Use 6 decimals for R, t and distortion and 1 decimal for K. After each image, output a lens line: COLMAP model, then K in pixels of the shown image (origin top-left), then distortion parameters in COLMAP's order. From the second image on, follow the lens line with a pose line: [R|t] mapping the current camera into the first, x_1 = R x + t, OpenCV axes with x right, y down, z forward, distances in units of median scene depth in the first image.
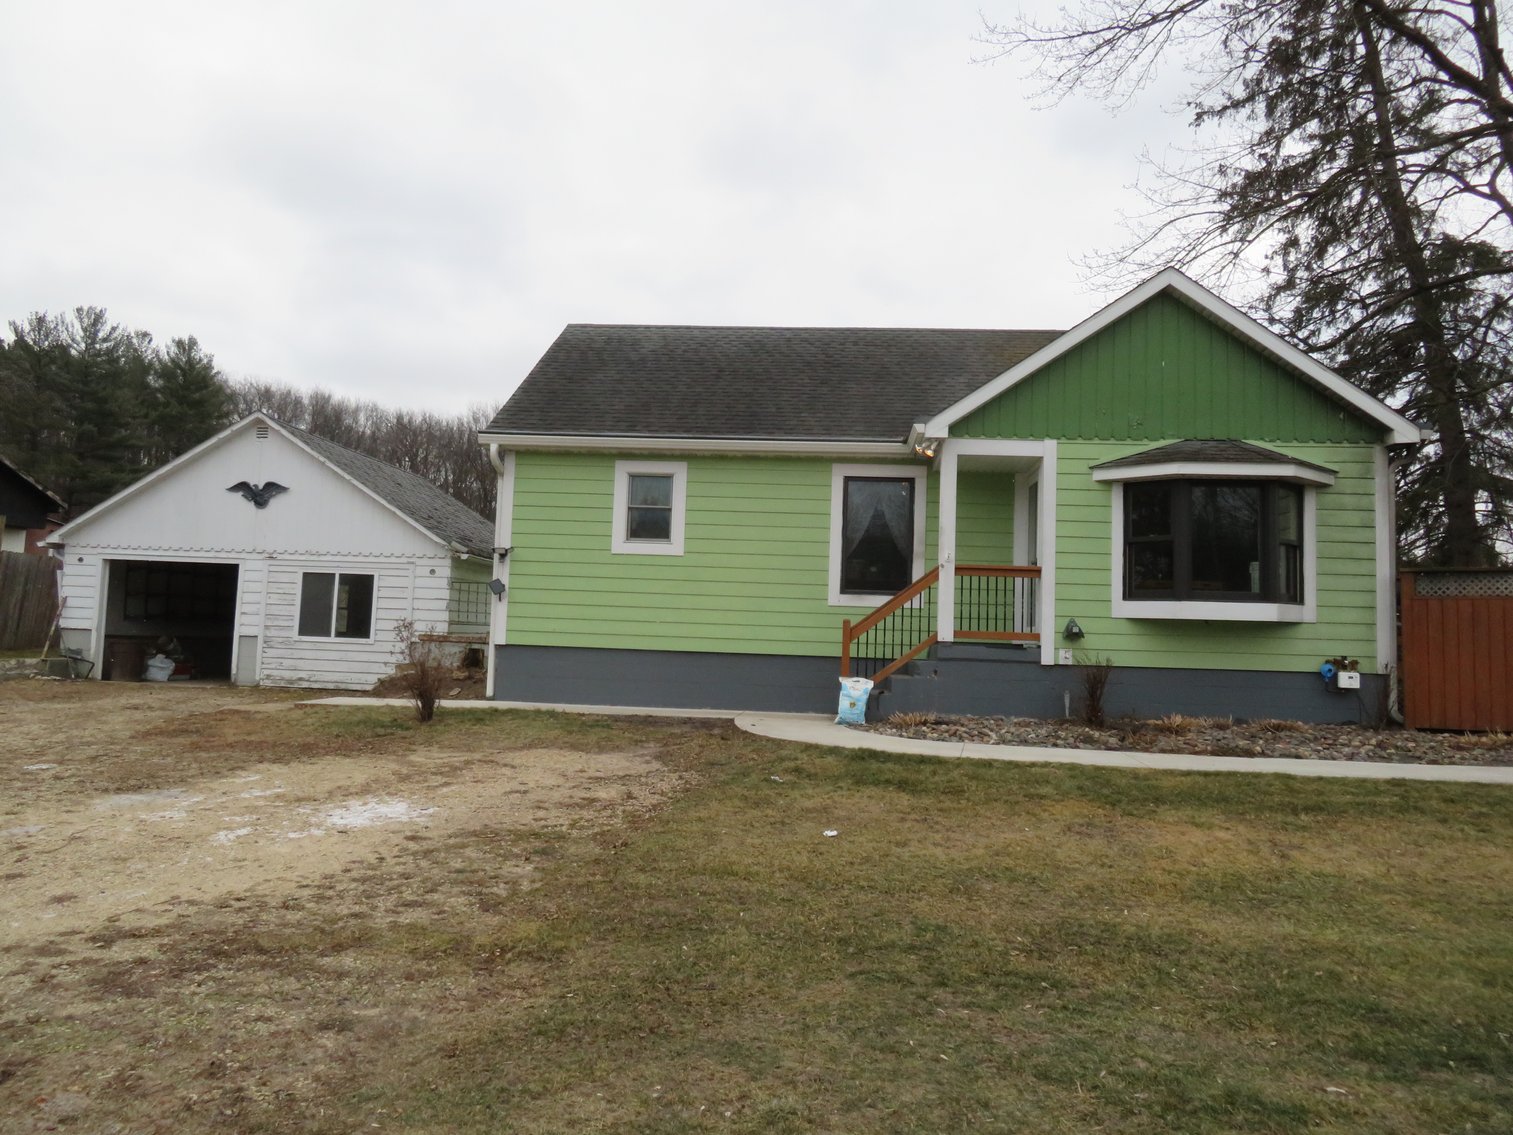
lens RADIAL K [[1076.8, 0, 756.5], [0, 1076.8, 567.5], [0, 0, 1]] dist [-0.029559, 0.005358]
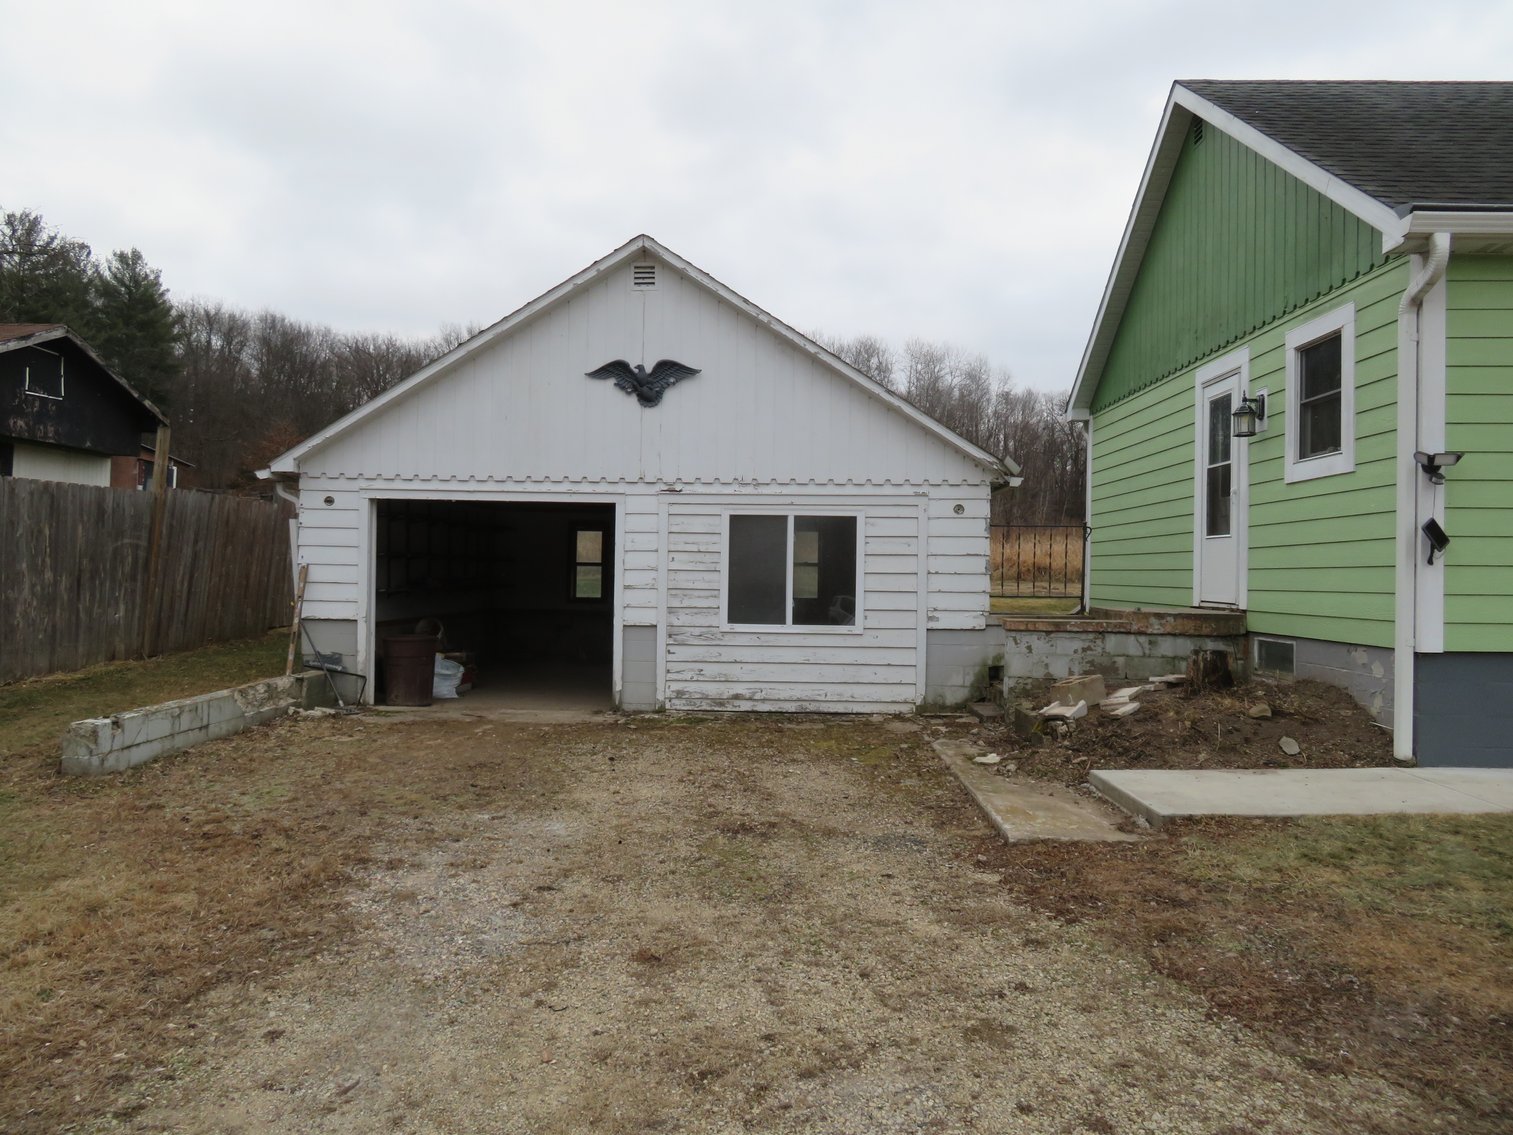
lens RADIAL K [[1101.0, 0, 757.9], [0, 1101.0, 565.6], [0, 0, 1]] dist [0.006716, 0.003153]
pose [[0.999364, -0.021386, 0.028537, -0.563898], [0.019461, 0.997623, 0.066102, -0.009668], [-0.029883, -0.065505, 0.997405, 0.526288]]
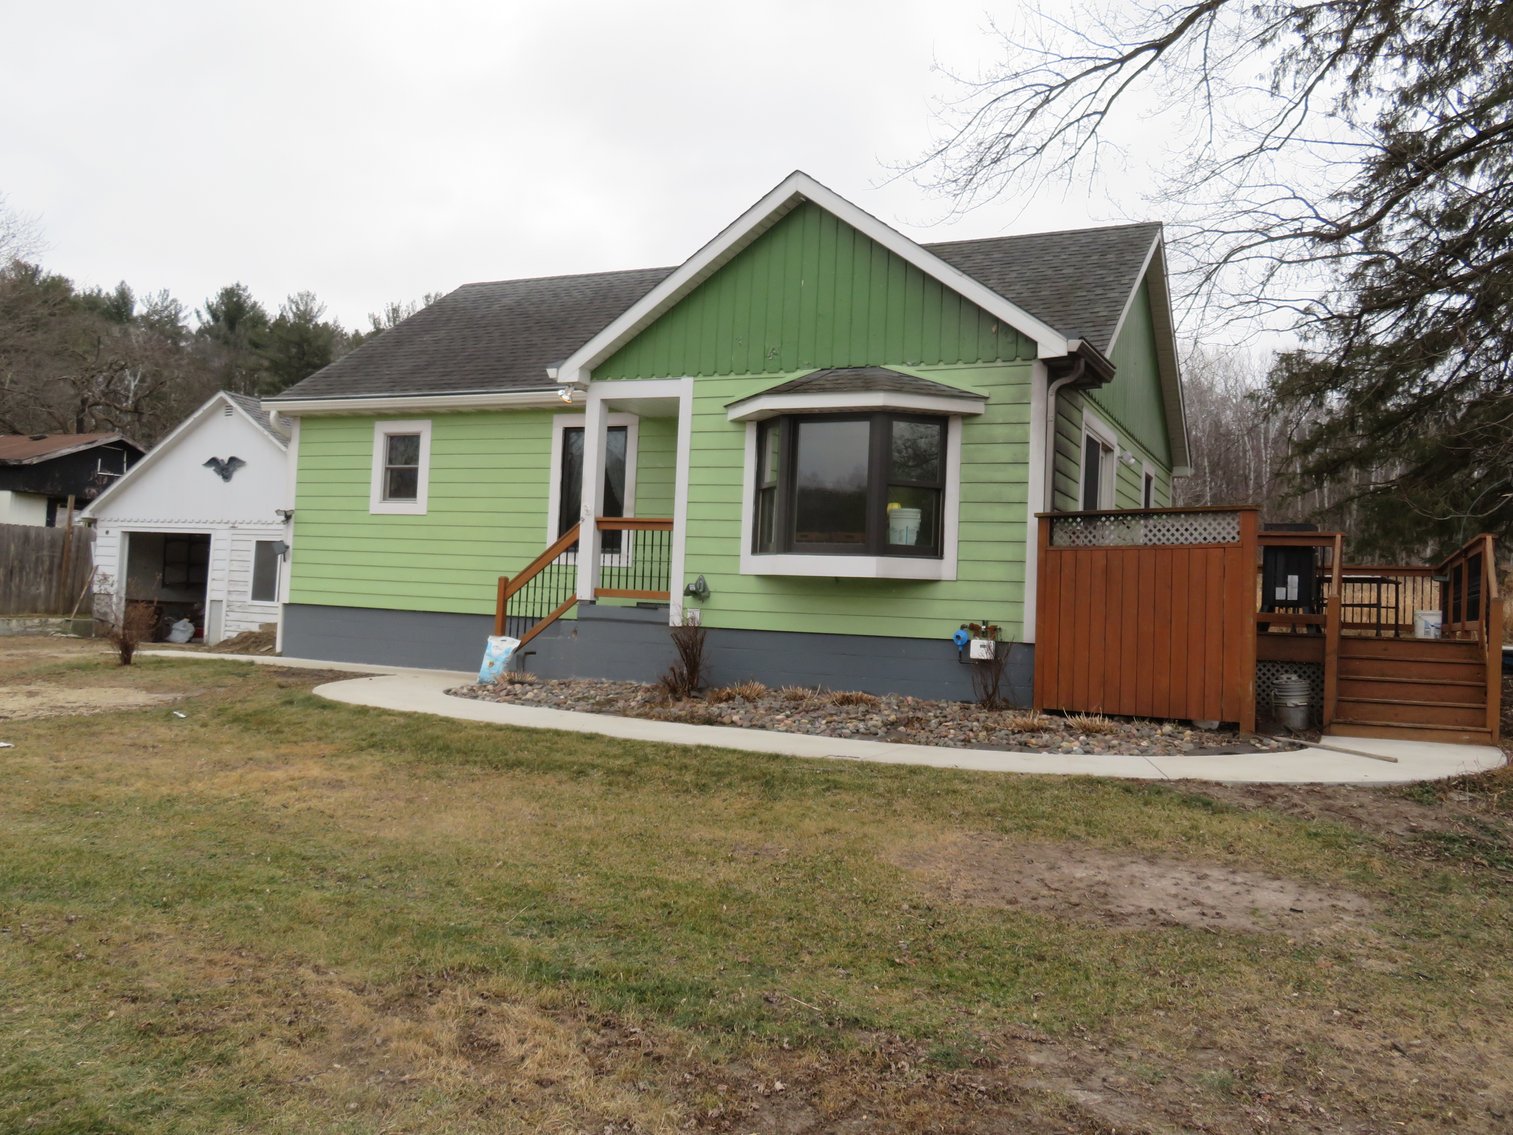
lens RADIAL K [[1244.8, 0, 756.5], [0, 1244.8, 567.5], [0, 0, 1]] dist [-0.035220, 0.003344]
pose [[0.938835, -0.001324, -0.344365, 0.608119], [0.006202, 0.999895, 0.013065, 0.024173], [0.344311, -0.014401, 0.938745, 0.031561]]
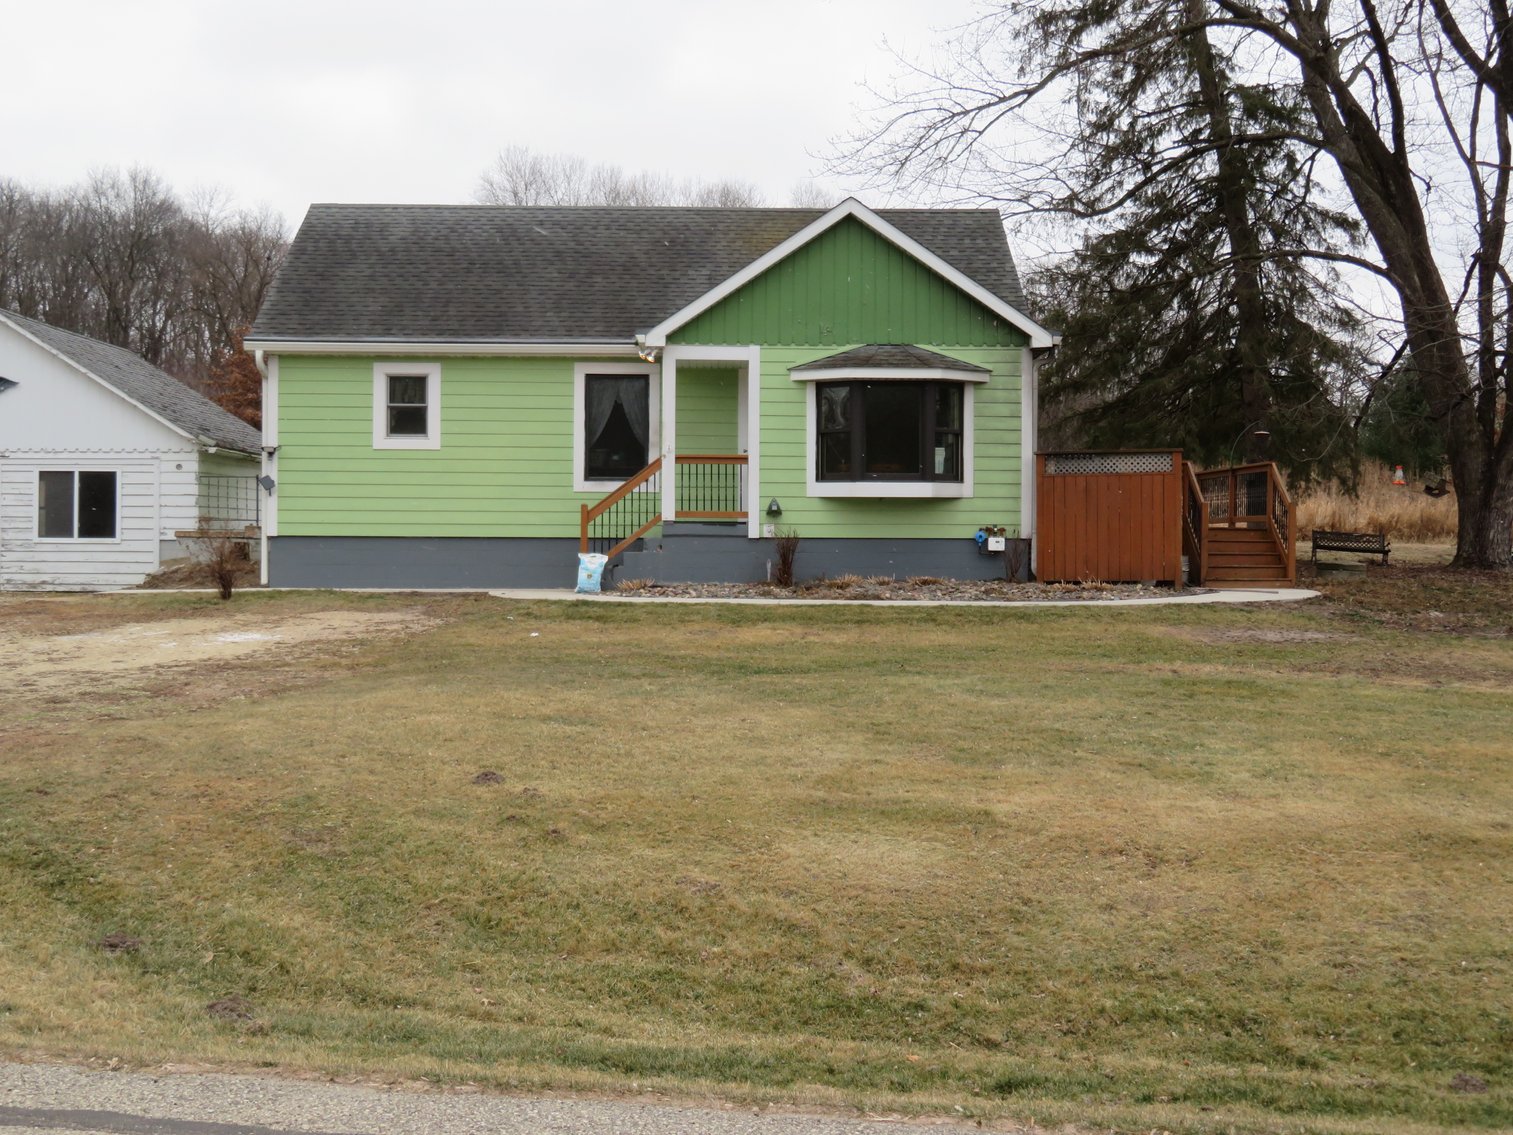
lens RADIAL K [[1767.9, 0, 763.7], [0, 1767.9, 596.0], [0, 0, 1]] dist [-0.080366, 0.070029]
pose [[0.993815, -0.030613, 0.106748, 0.062719], [0.020070, 0.994937, 0.098480, -0.032819], [-0.109222, -0.095728, 0.989397, -0.815082]]
